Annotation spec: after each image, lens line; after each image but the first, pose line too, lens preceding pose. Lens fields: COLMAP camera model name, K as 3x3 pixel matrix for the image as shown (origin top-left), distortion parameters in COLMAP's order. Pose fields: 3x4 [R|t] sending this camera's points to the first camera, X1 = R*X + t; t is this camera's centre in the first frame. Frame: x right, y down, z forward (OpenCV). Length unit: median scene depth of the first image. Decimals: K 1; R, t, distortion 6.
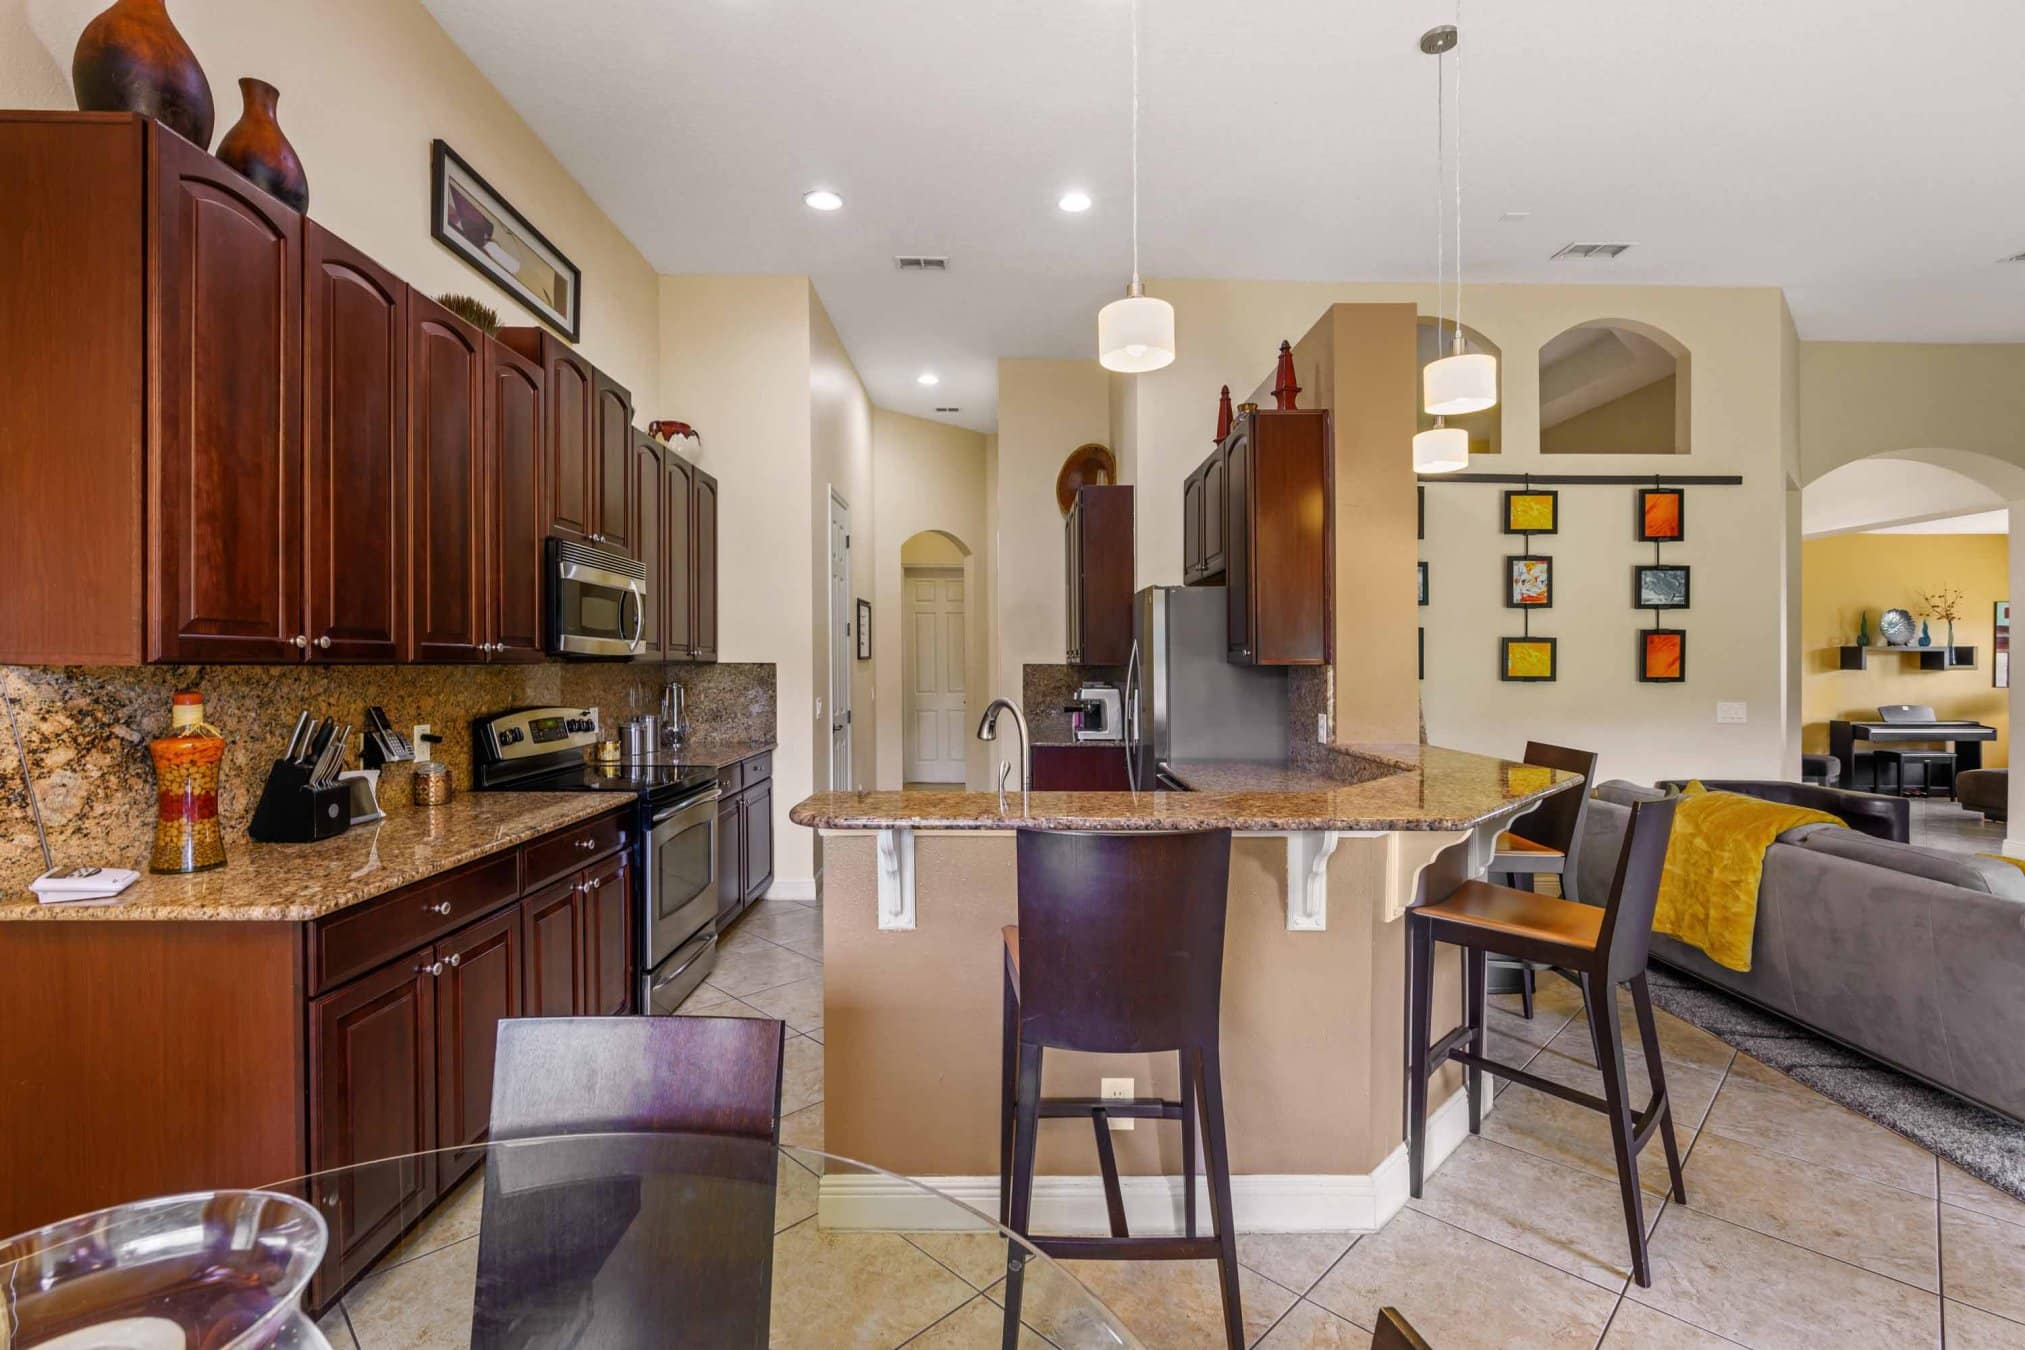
lens RADIAL K [[904.0, 0, 1006.7], [0, 904.0, 666.7], [0, 0, 1]] dist [0.001476, -0.000440]
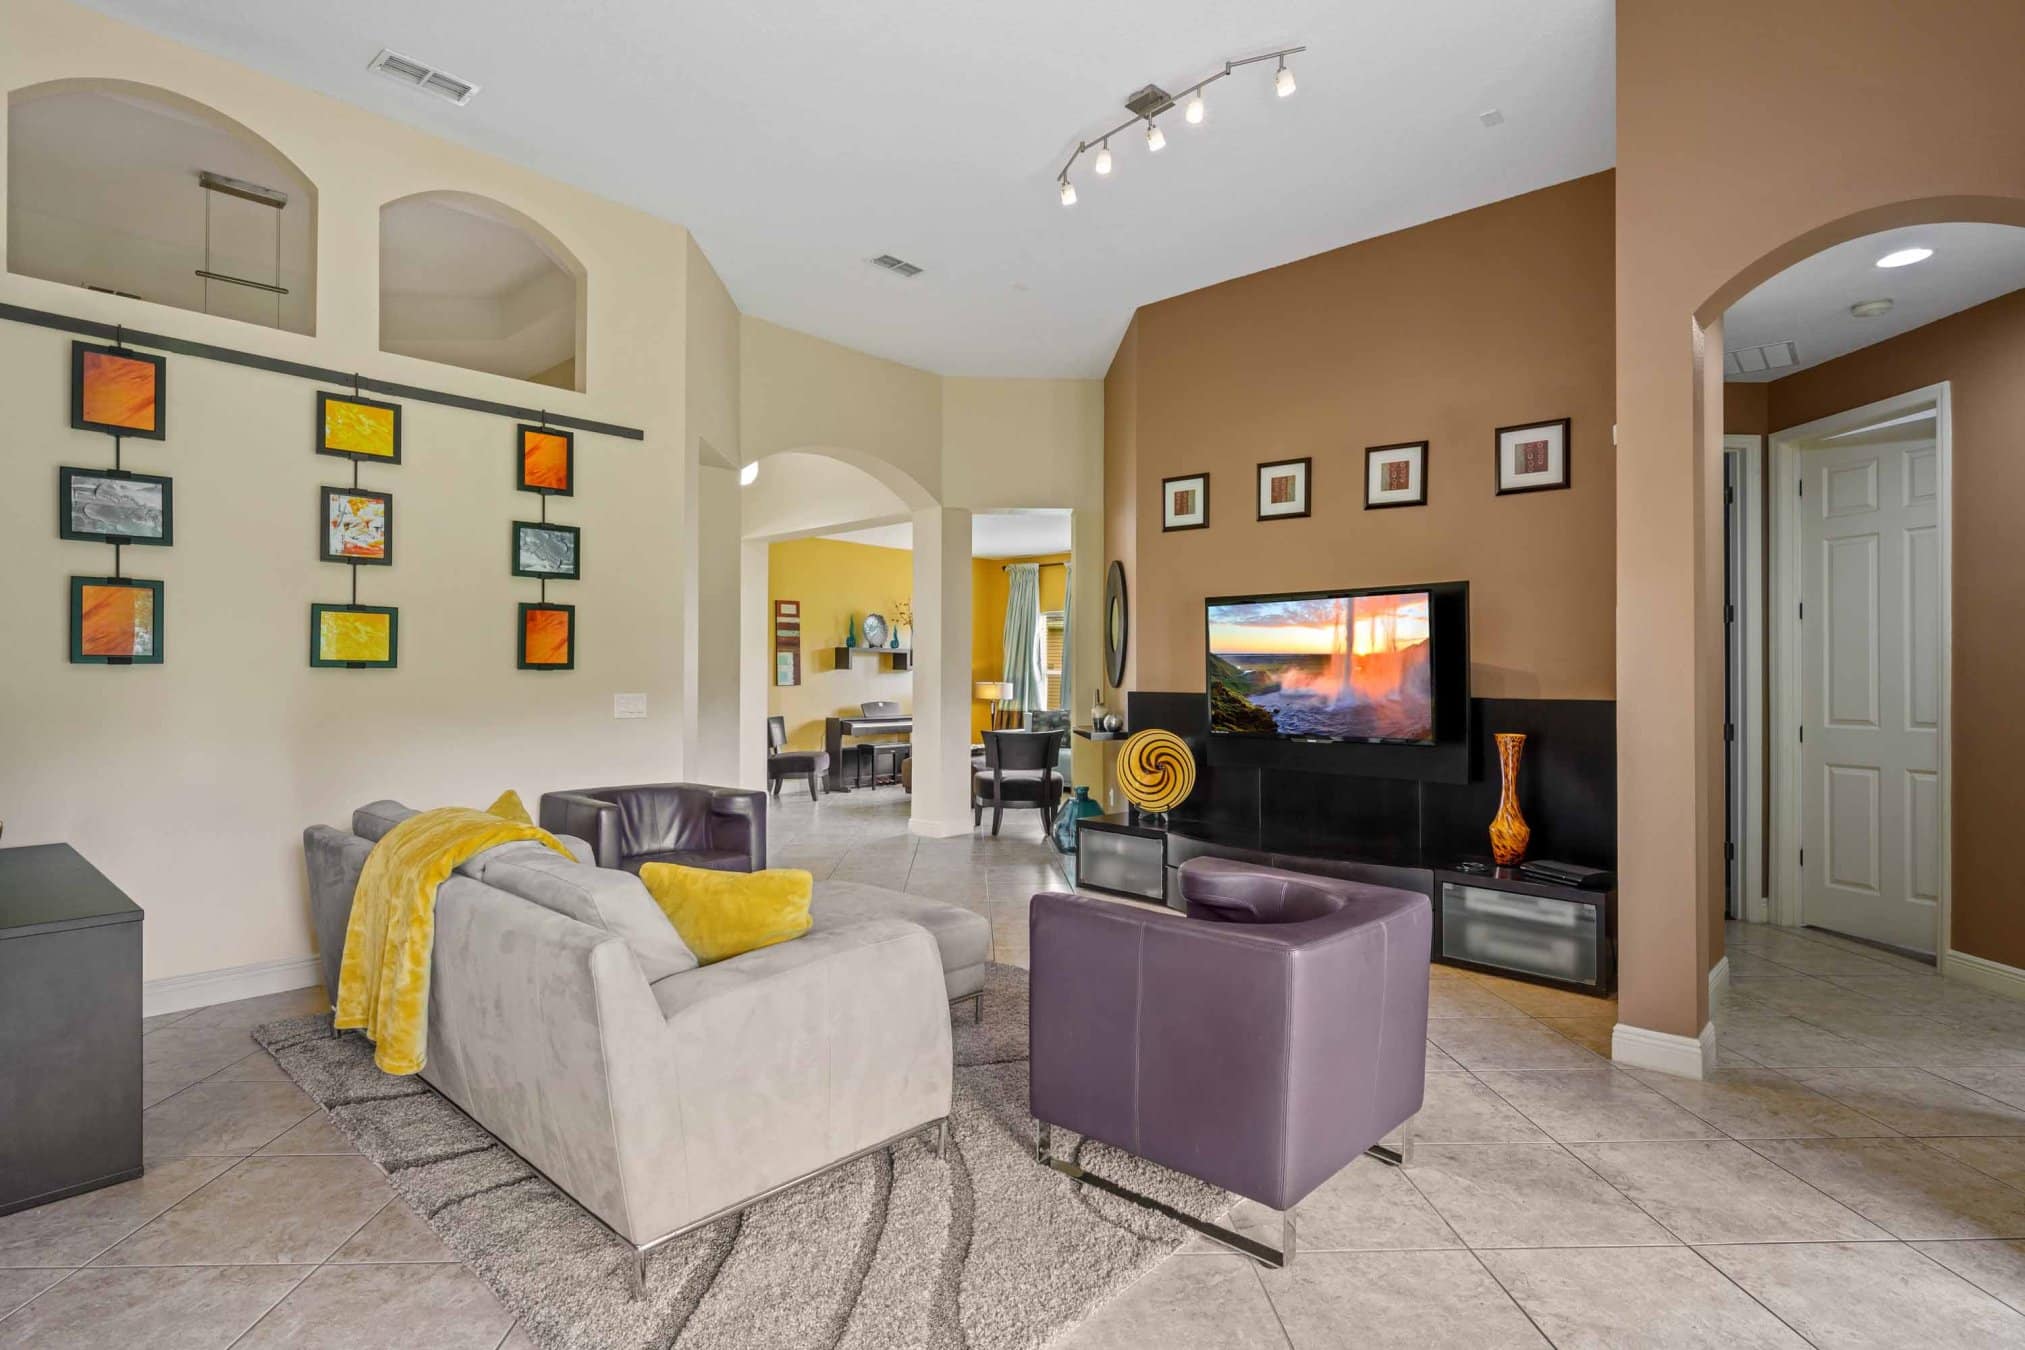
lens RADIAL K [[1007.8, 0, 1006.9], [0, 1007.8, 668.0], [0, 0, 1]] dist [-0.003995, -0.000449]
pose [[0.678852, 0.005974, 0.734250, 0.346584], [0.002273, 0.999945, -0.010237, 0.025553], [-0.734271, 0.008618, 0.678802, 0.097600]]
